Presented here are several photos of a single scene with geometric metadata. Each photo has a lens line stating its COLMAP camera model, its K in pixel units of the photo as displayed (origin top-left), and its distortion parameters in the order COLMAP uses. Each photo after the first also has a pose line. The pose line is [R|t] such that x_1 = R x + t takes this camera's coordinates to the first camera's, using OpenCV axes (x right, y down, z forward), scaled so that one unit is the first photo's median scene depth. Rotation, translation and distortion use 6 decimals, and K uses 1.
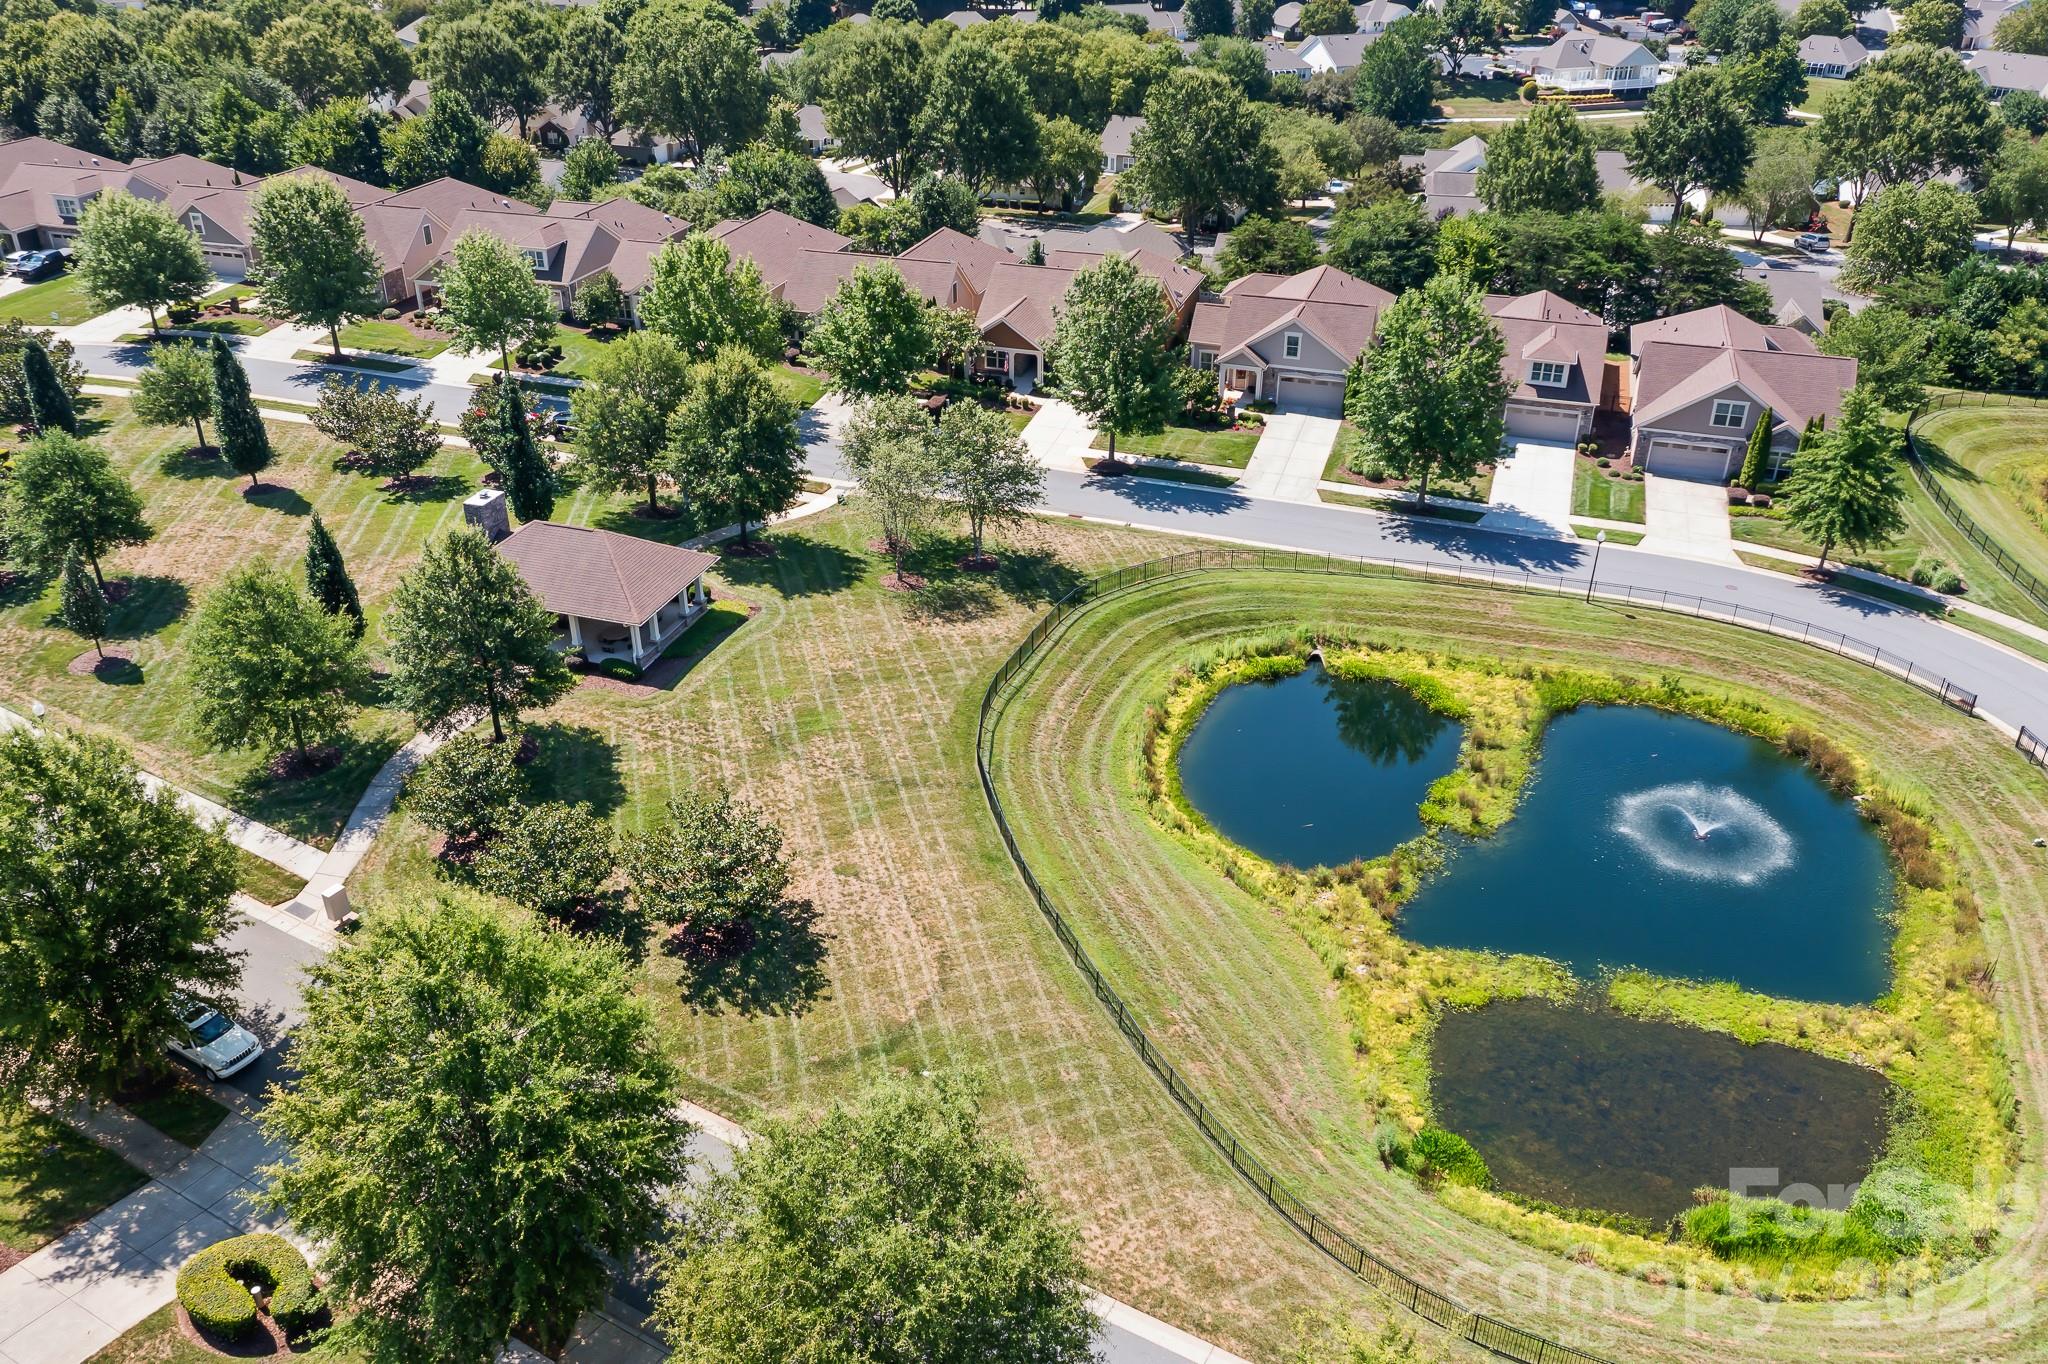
lens RADIAL K [[1612.5, 0, 1018.2], [0, 1612.5, 684.5], [0, 0, 1]] dist [-0.014455, 0.003699]
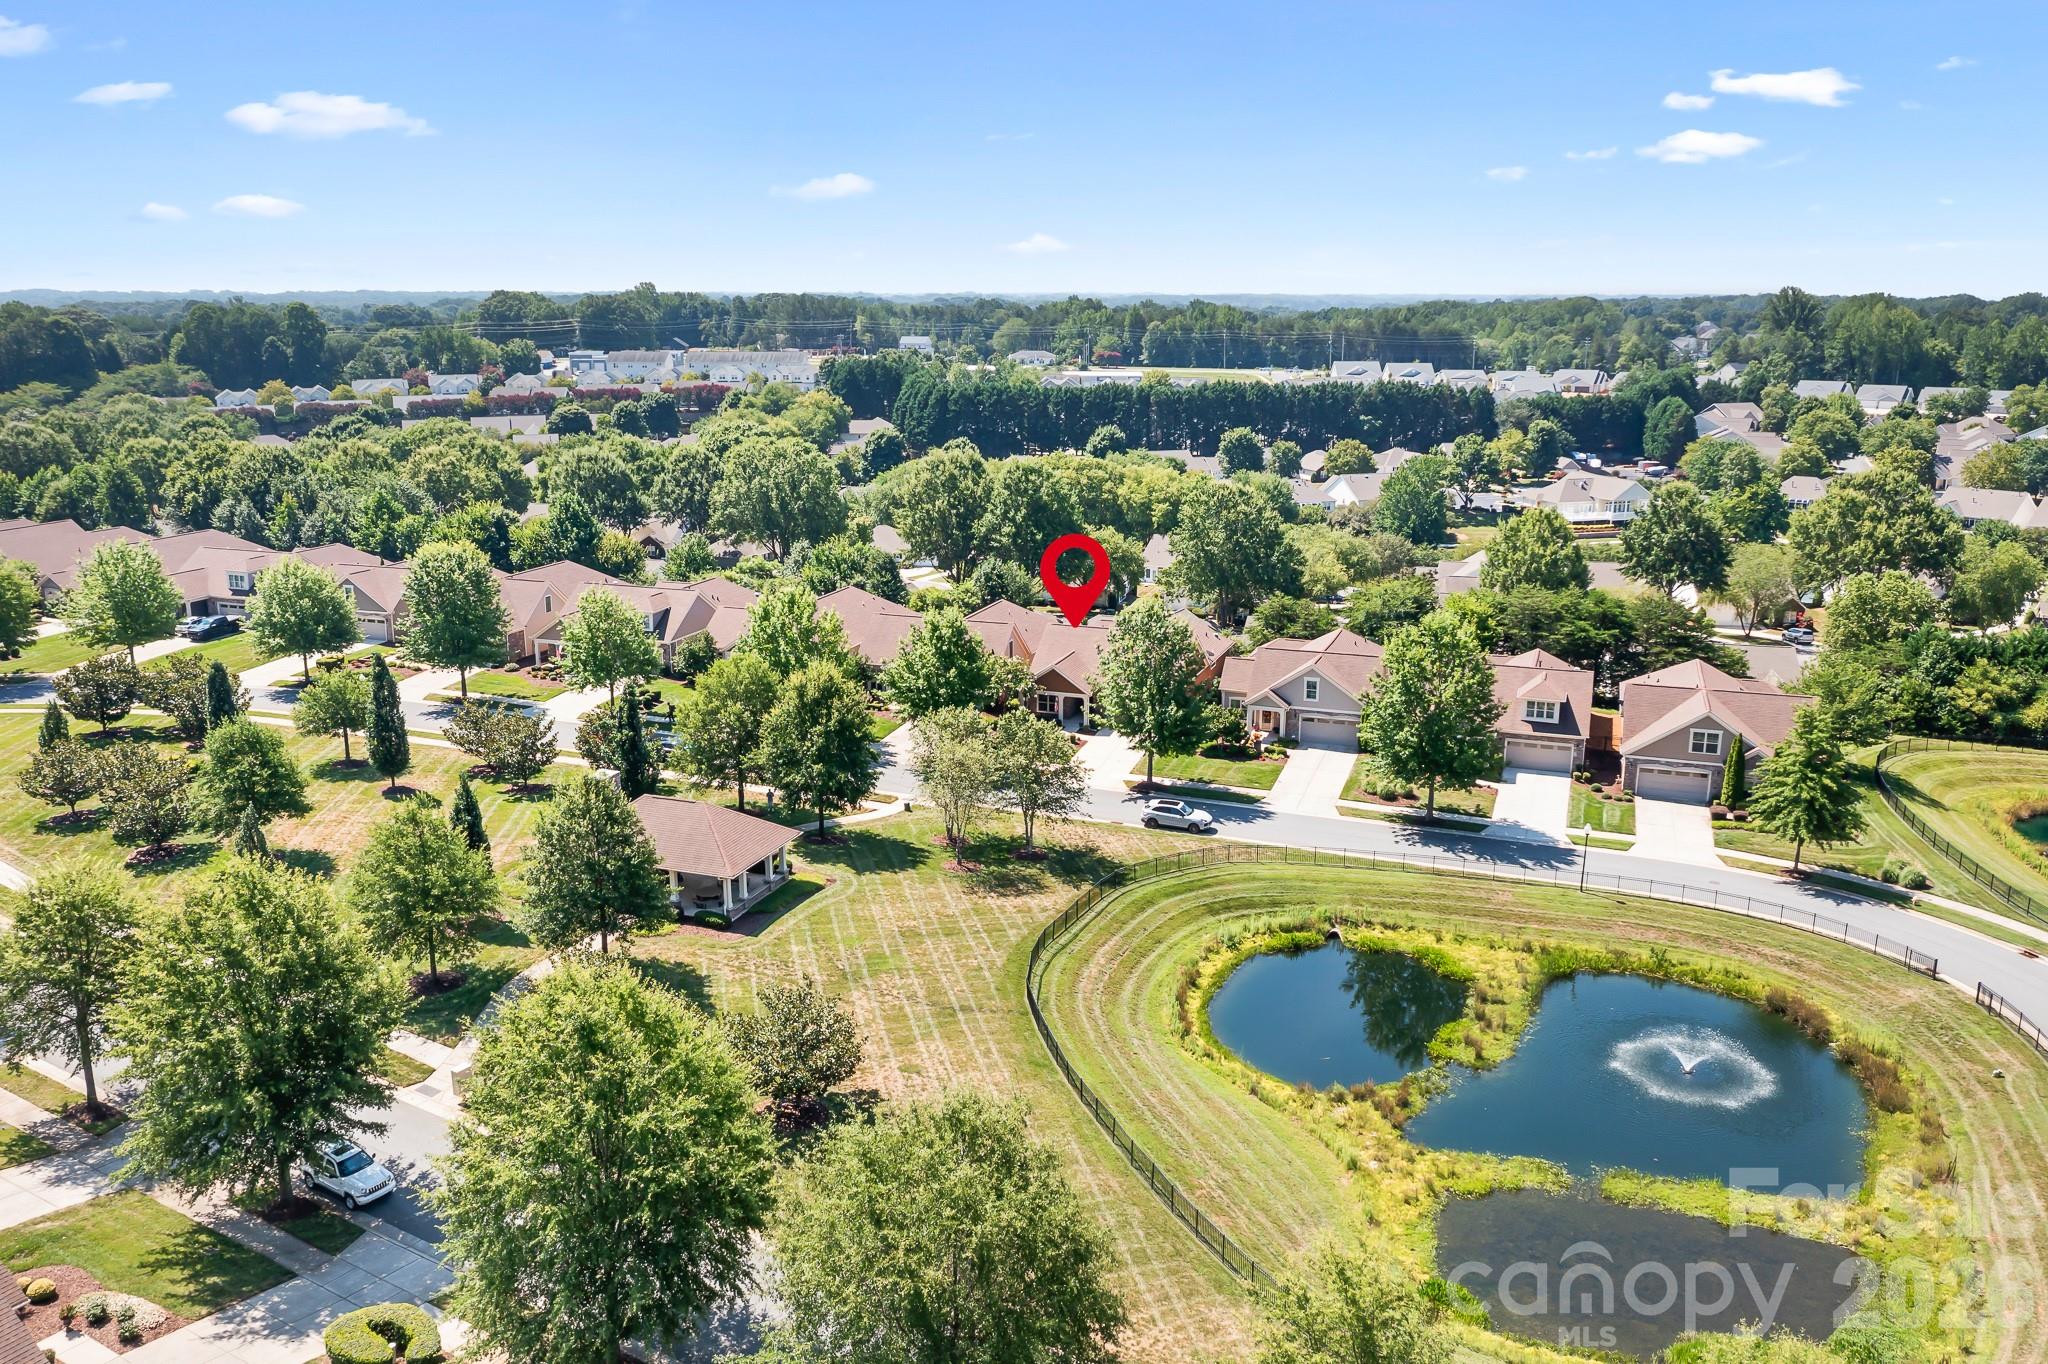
lens RADIAL K [[1612.5, 0, 1018.2], [0, 1612.5, 684.5], [0, 0, 1]] dist [-0.014455, 0.003699]
pose [[0.999484, 0.007578, -0.031202, 0.001373], [-0.015675, 0.963243, -0.268175, 0.099577], [0.028022, 0.268526, 0.962865, -0.096055]]
